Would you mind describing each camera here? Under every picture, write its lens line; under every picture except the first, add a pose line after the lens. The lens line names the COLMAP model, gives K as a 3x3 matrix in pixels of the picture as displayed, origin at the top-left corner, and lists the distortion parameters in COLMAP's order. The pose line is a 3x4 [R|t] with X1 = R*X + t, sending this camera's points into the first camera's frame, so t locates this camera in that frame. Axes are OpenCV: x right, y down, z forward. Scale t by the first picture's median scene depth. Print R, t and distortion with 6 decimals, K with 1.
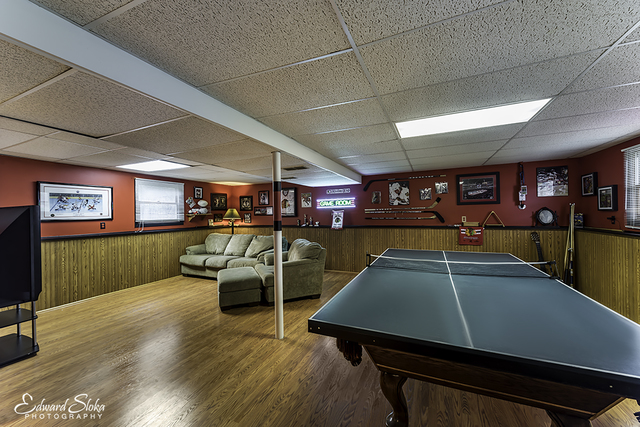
lens RADIAL K [[249.3, 0, 320.6], [0, 249.3, 214.4], [0, 0, 1]] dist [0.000993, 0.000193]
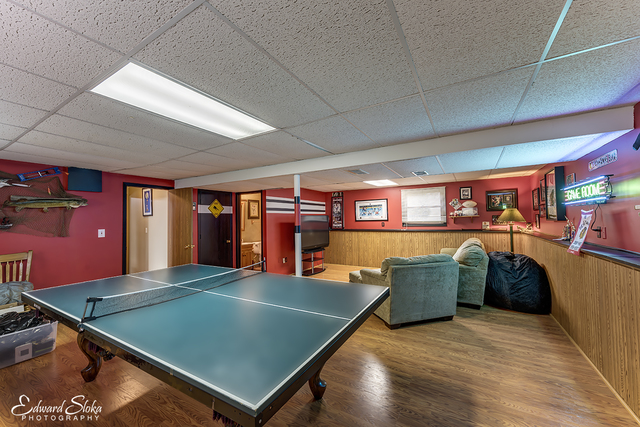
lens RADIAL K [[249.3, 0, 320.5], [0, 249.3, 214.1], [0, 0, 1]] dist [0.000993, 0.000193]
pose [[-0.118981, -0.003149, -0.992892, 0.616158], [0.017936, 0.999825, -0.005320, -0.015022], [0.992735, -0.018442, -0.118904, 0.686845]]
